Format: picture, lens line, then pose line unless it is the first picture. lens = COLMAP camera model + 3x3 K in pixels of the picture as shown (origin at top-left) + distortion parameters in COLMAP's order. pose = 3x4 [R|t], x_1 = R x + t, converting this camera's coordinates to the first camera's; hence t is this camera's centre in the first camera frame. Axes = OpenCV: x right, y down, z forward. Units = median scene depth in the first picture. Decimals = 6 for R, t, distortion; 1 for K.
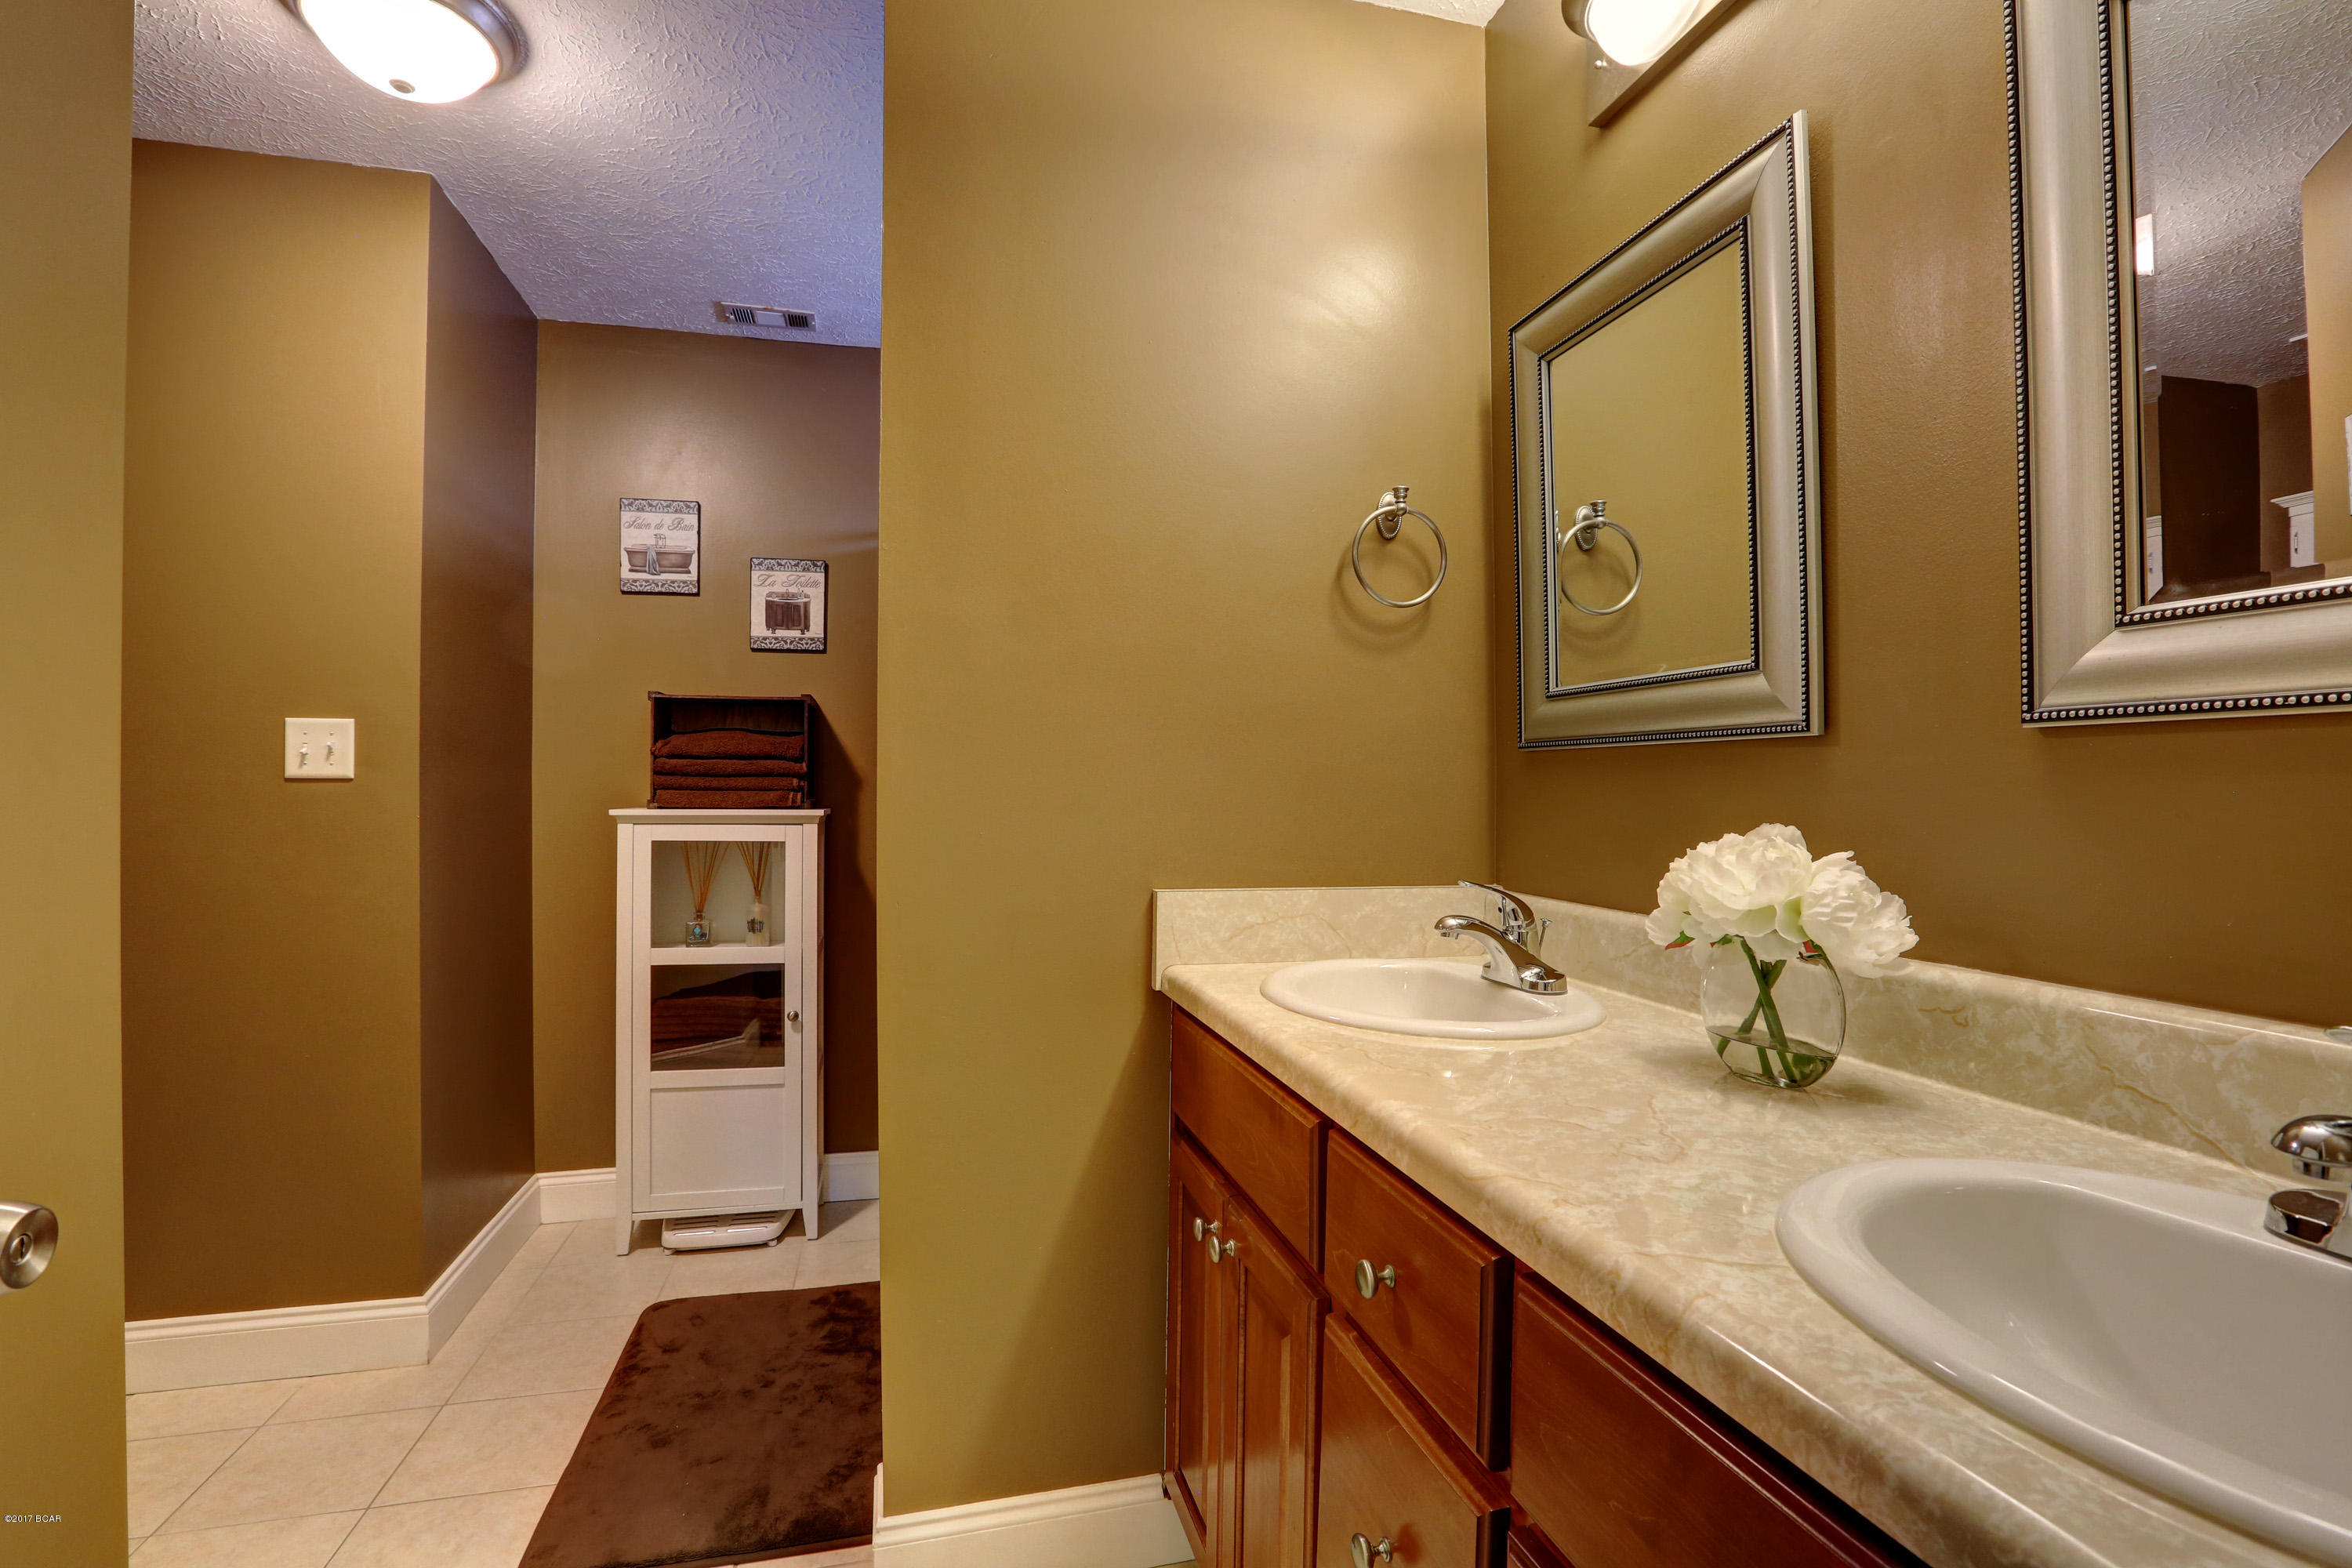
lens RADIAL K [[1073.9, 0, 1176.0], [0, 1073.9, 784.0], [0, 0, 1]] dist [-0.070827, 0.040292]
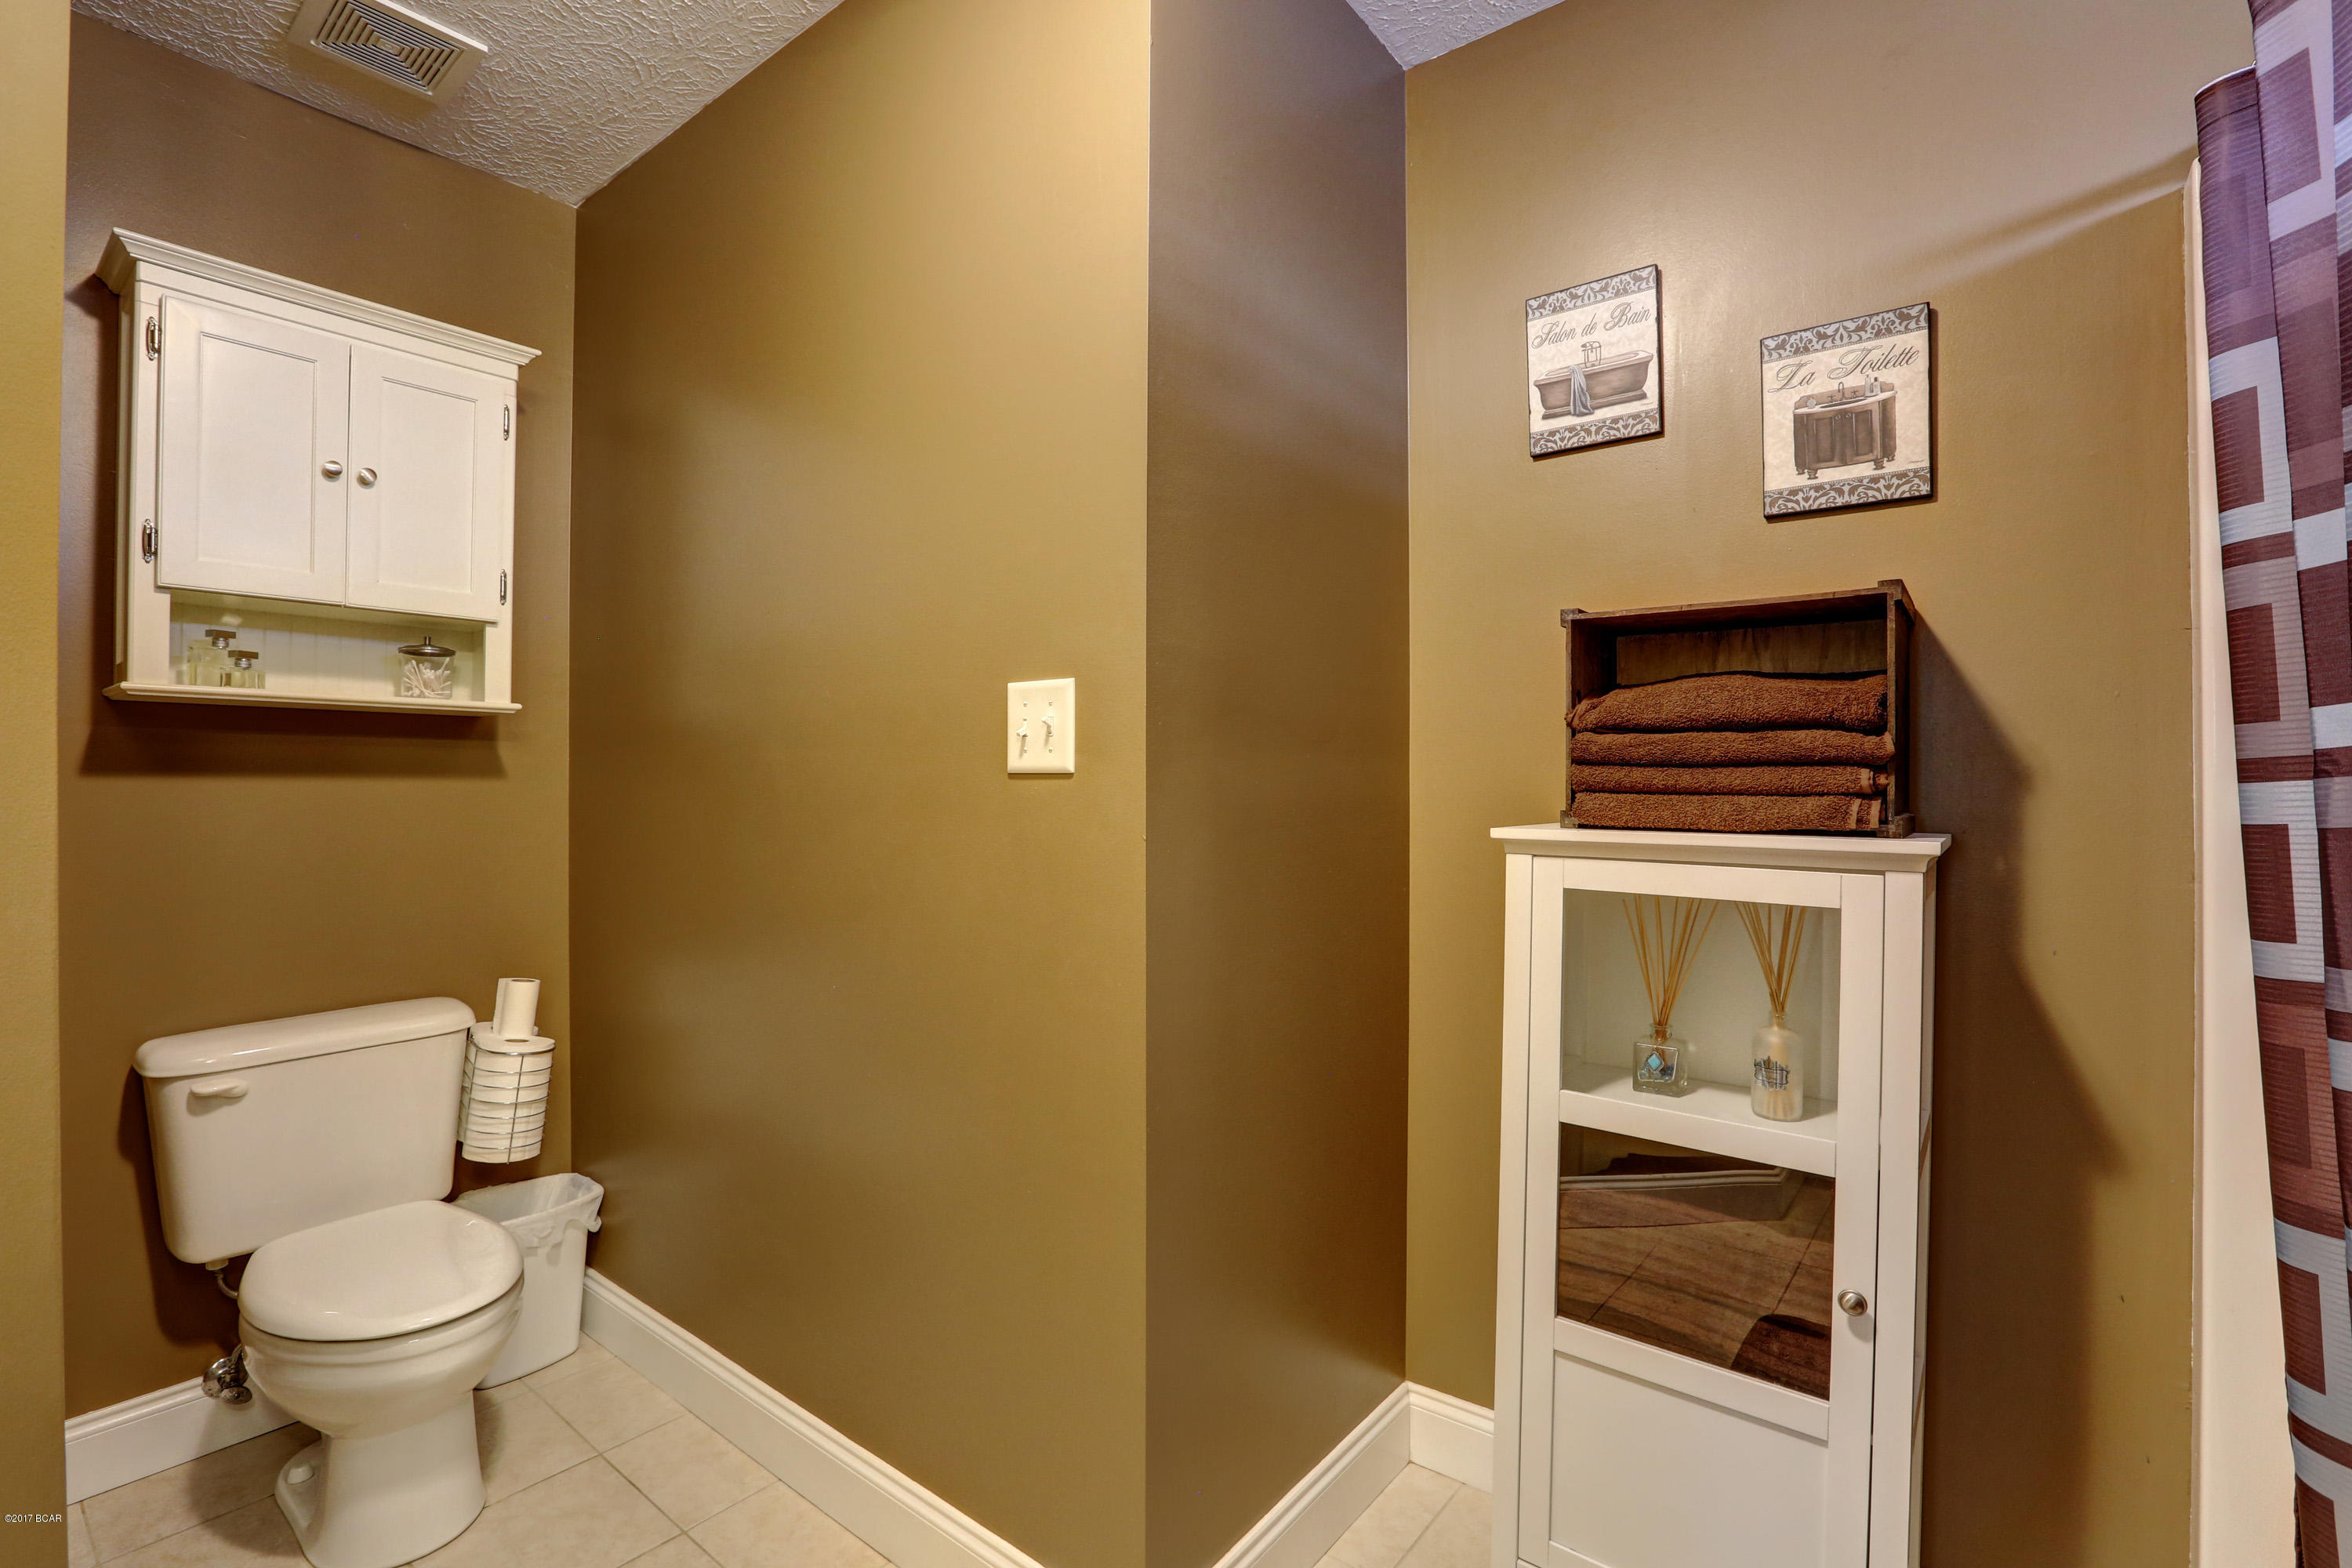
lens RADIAL K [[1073.9, 0, 1176.0], [0, 1073.9, 784.0], [0, 0, 1]] dist [-0.070827, 0.040292]
pose [[0.604245, -0.001914, -0.796796, -0.178189], [0.000065, 0.999997, -0.002354, 0.002196], [0.796798, 0.001371, 0.604244, 0.494346]]
